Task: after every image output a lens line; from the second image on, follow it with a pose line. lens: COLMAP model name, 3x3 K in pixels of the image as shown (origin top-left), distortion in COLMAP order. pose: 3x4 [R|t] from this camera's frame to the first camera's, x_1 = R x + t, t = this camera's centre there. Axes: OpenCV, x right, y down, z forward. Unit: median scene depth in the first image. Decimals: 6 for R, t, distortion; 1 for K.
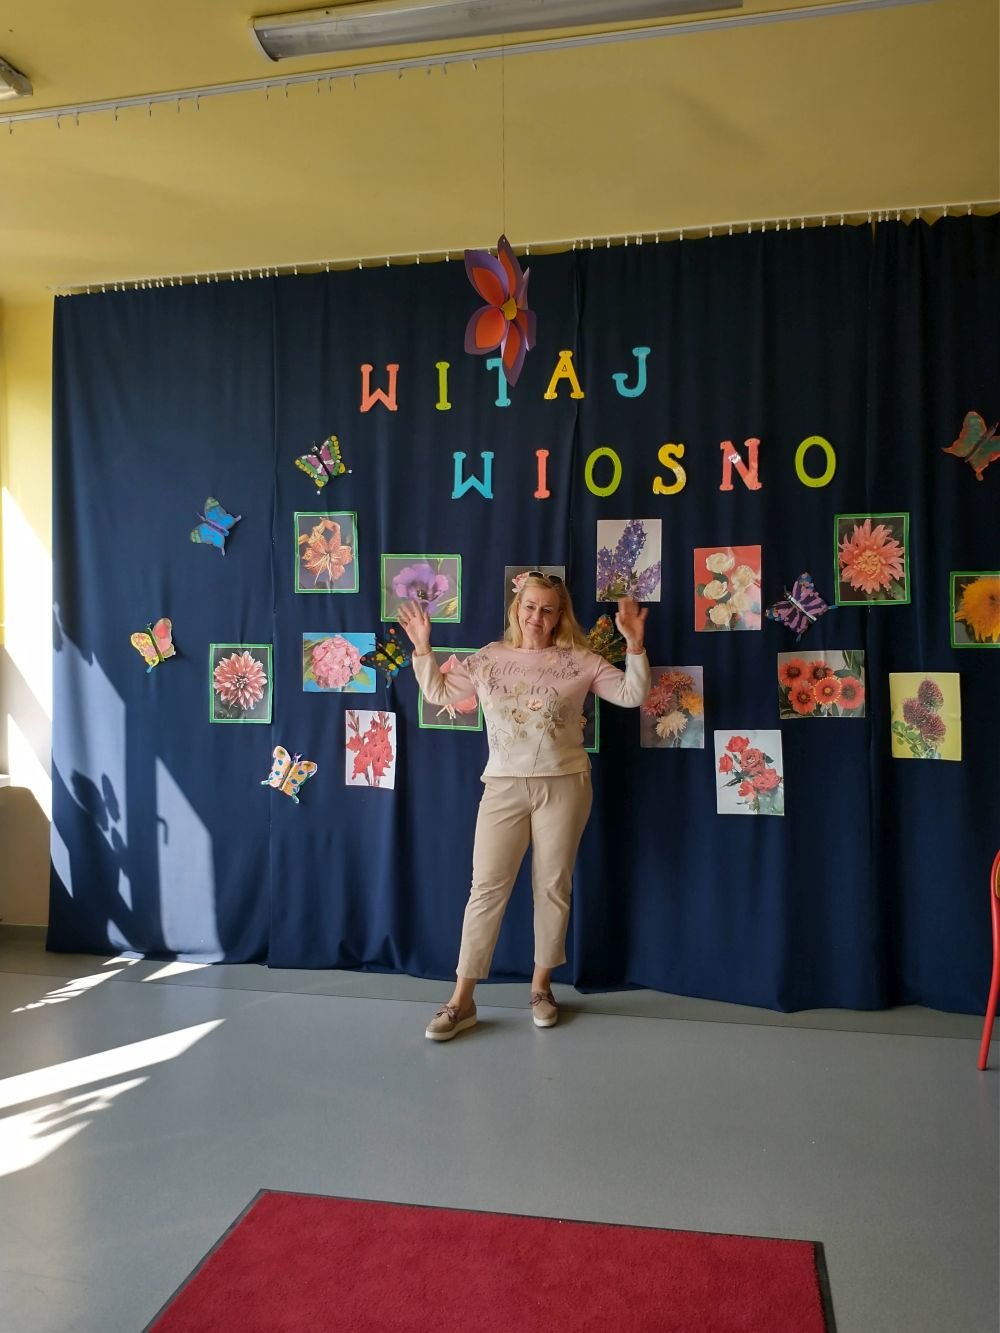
lens RADIAL K [[1058.2, 0, 506.2], [0, 1058.2, 659.5], [0, 0, 1]] dist [0.062117, -0.155140]
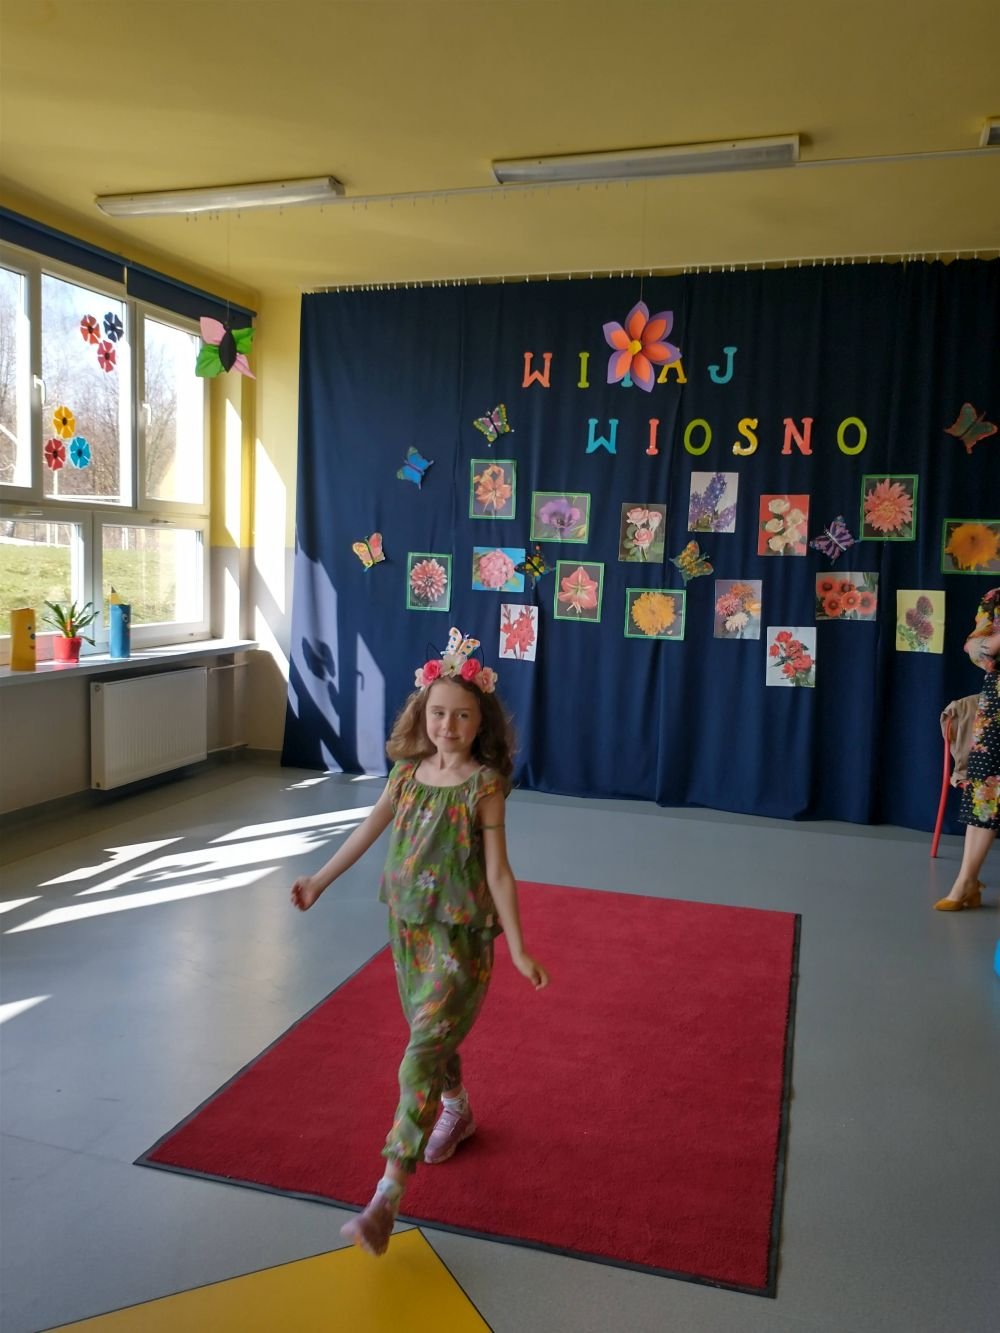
lens RADIAL K [[1058.2, 0, 506.6], [0, 1058.2, 669.2], [0, 0, 1]] dist [0.062117, -0.155140]
pose [[0.995867, 0.046112, -0.078248, -0.034069], [-0.040214, 0.996346, 0.075348, 0.030192], [0.081436, -0.071890, 0.994082, -0.418468]]
